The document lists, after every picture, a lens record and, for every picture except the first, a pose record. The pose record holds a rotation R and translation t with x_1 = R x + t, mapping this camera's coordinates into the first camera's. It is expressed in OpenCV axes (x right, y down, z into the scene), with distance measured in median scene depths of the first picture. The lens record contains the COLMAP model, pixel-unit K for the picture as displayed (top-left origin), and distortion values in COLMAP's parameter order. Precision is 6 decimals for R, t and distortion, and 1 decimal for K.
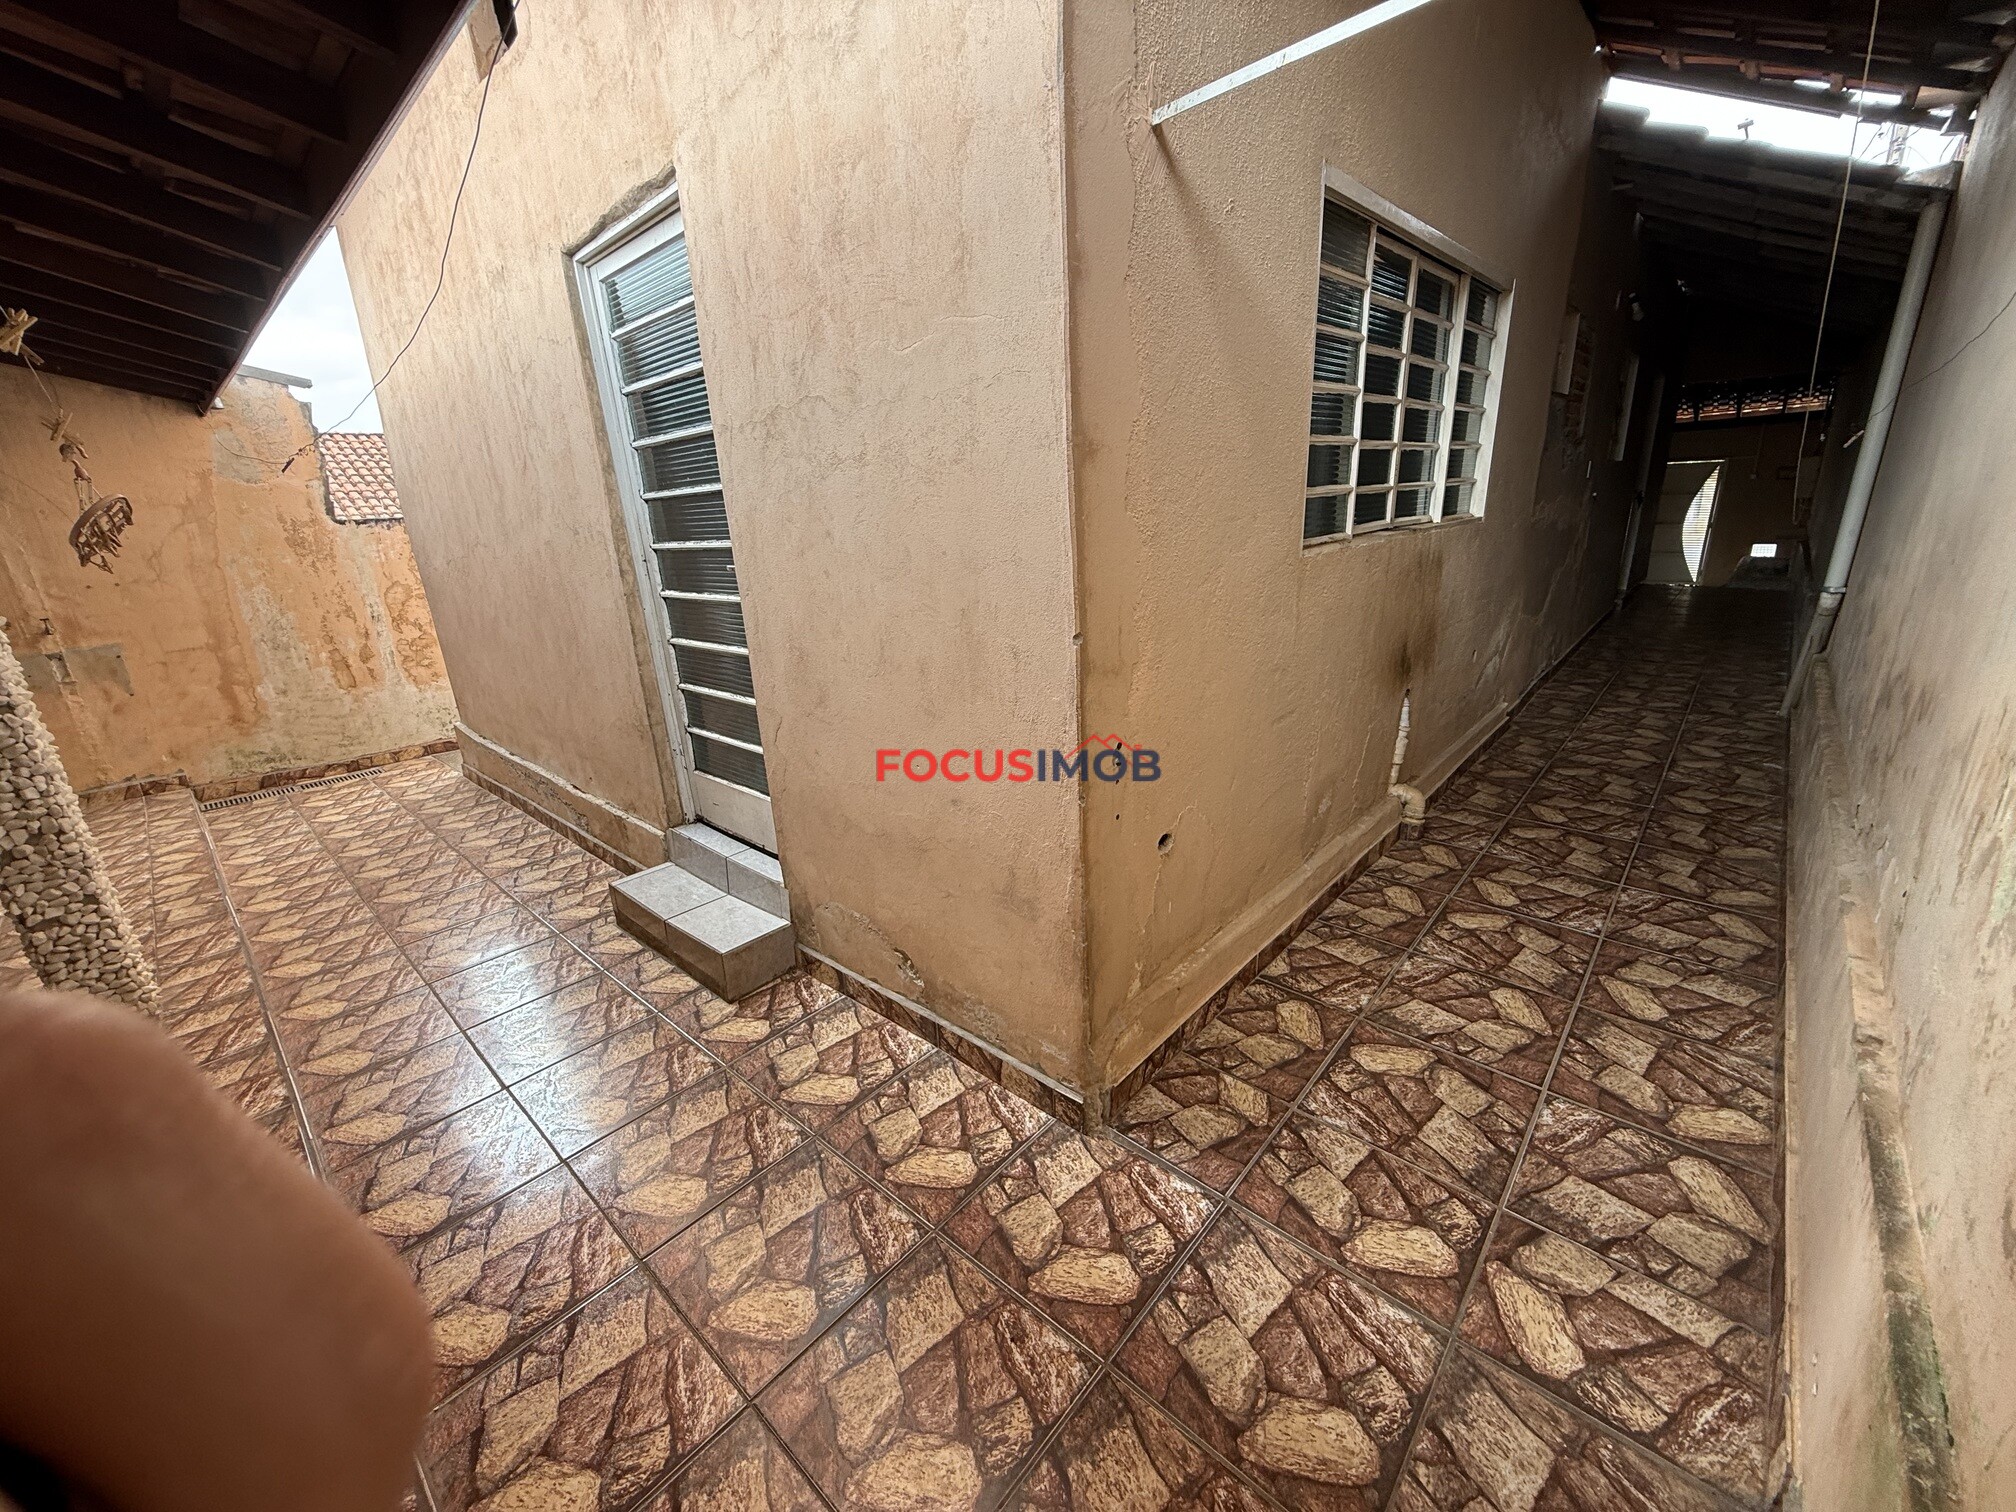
lens RADIAL K [[806.7, 0, 999.0], [0, 806.7, 754.5], [0, 0, 1]] dist [0.001410, 0.000188]
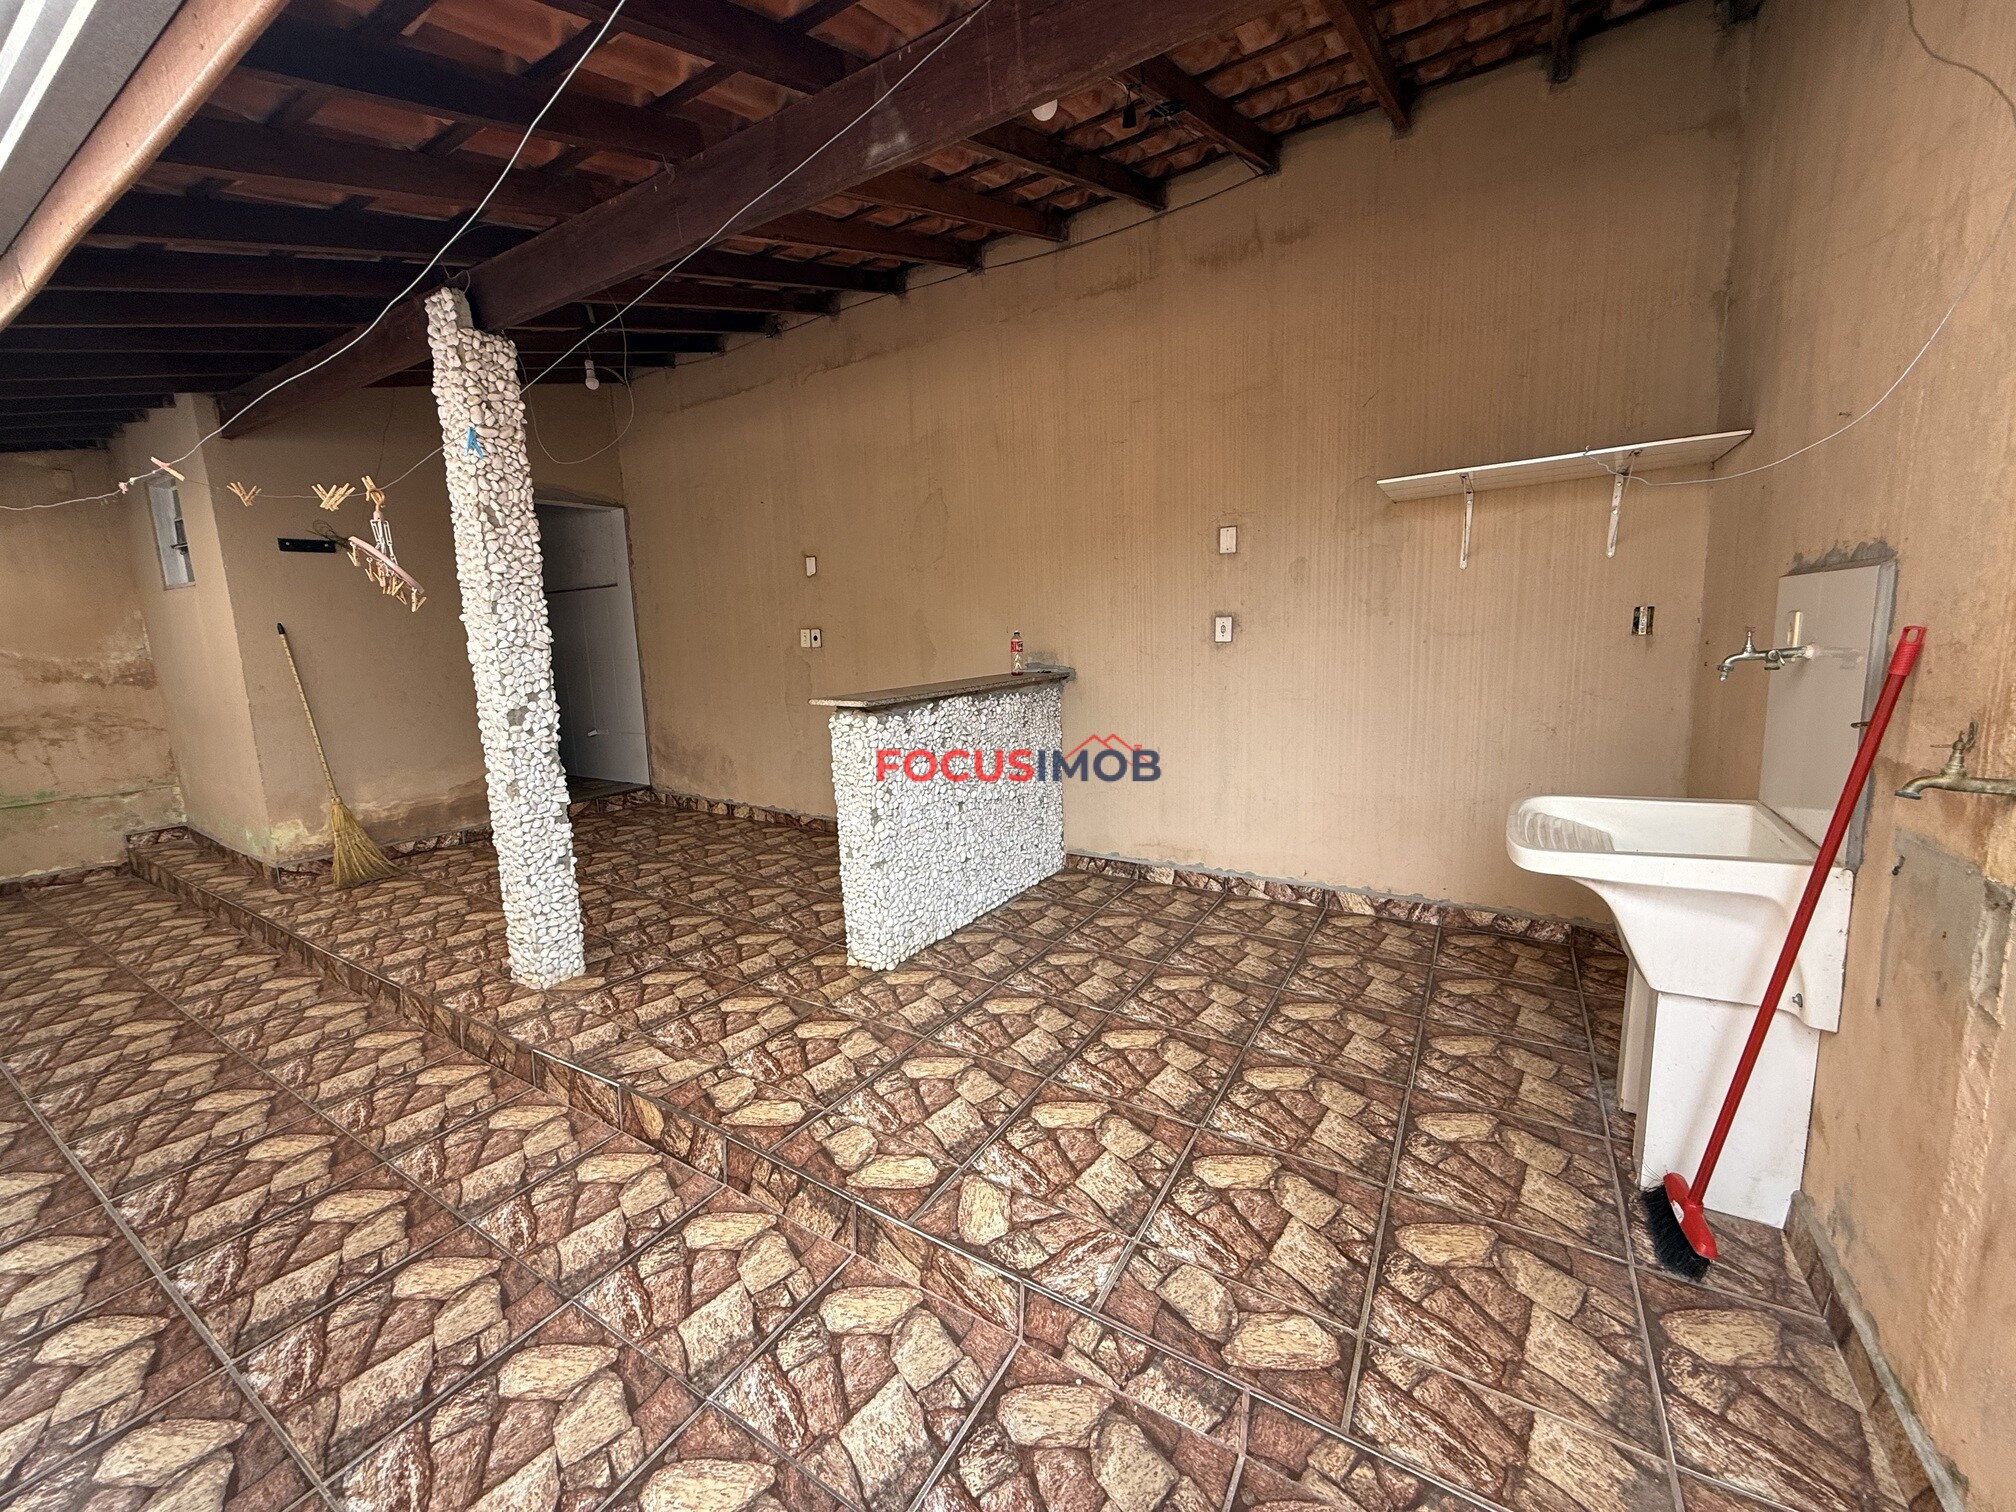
lens RADIAL K [[806.7, 0, 1014.8], [0, 806.7, 760.2], [0, 0, 1]] dist [0.001410, 0.000188]
pose [[-0.977317, 0.120537, -0.174130, -0.800910], [0.027518, 0.887530, 0.459928, -0.248569], [0.209984, 0.444704, -0.870715, 1.034804]]
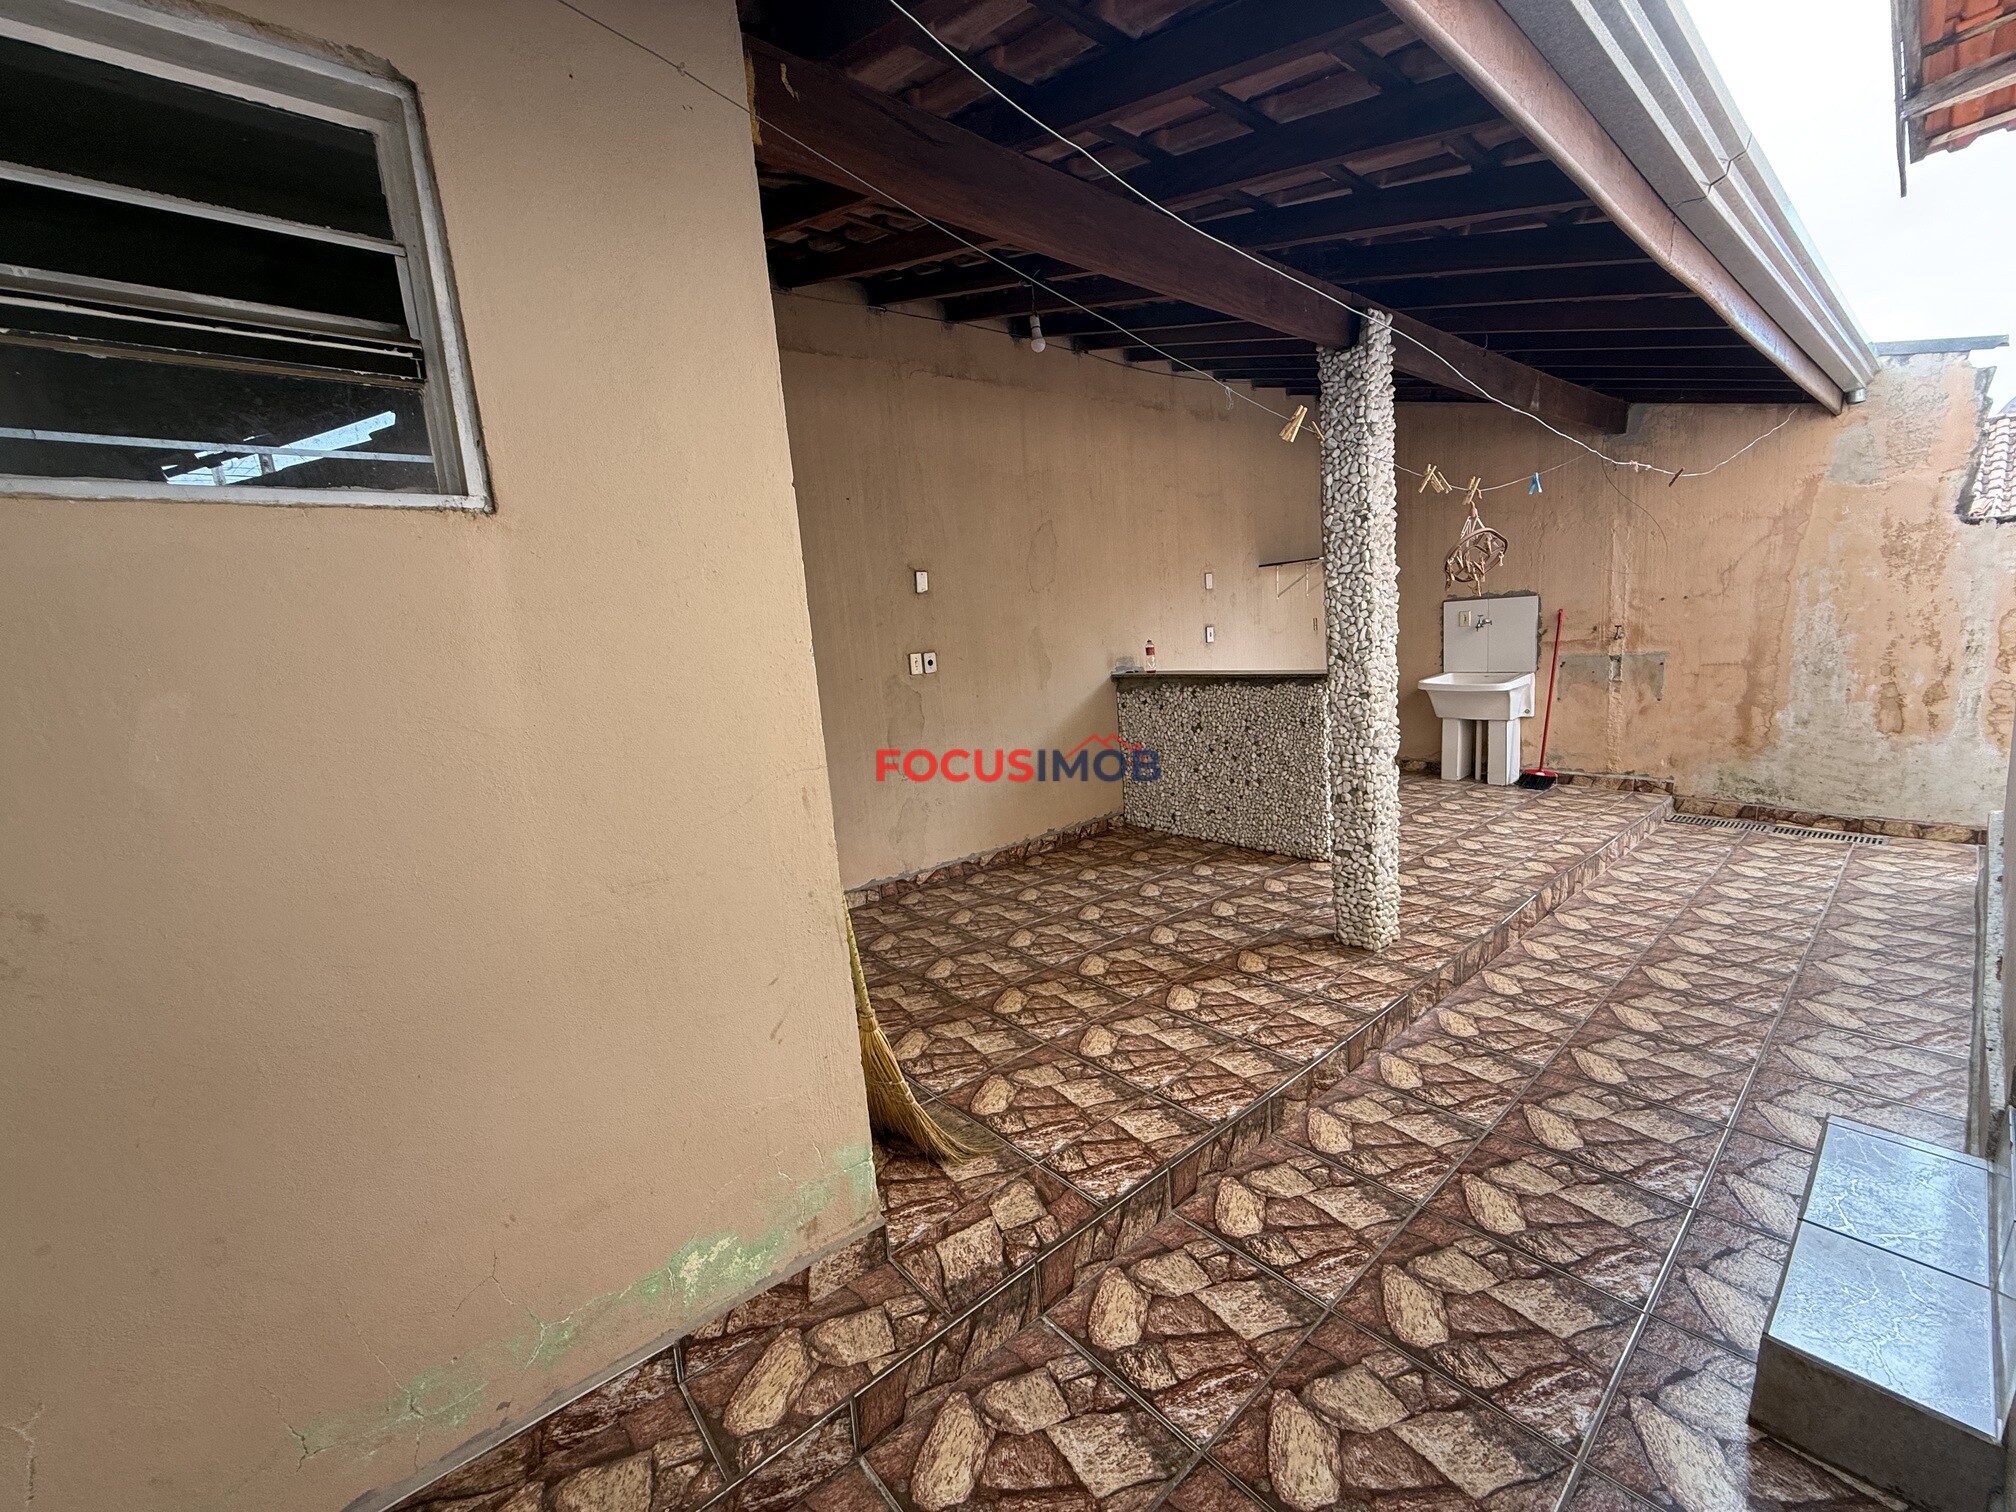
lens RADIAL K [[806.7, 0, 1009.0], [0, 806.7, 754.8], [0, 0, 1]] dist [0.001410, 0.000188]
pose [[-0.114588, 0.216894, -0.969447, 0.077294], [-0.216989, 0.946846, 0.237485, -0.069284], [0.969425, 0.237572, -0.061433, 0.238127]]
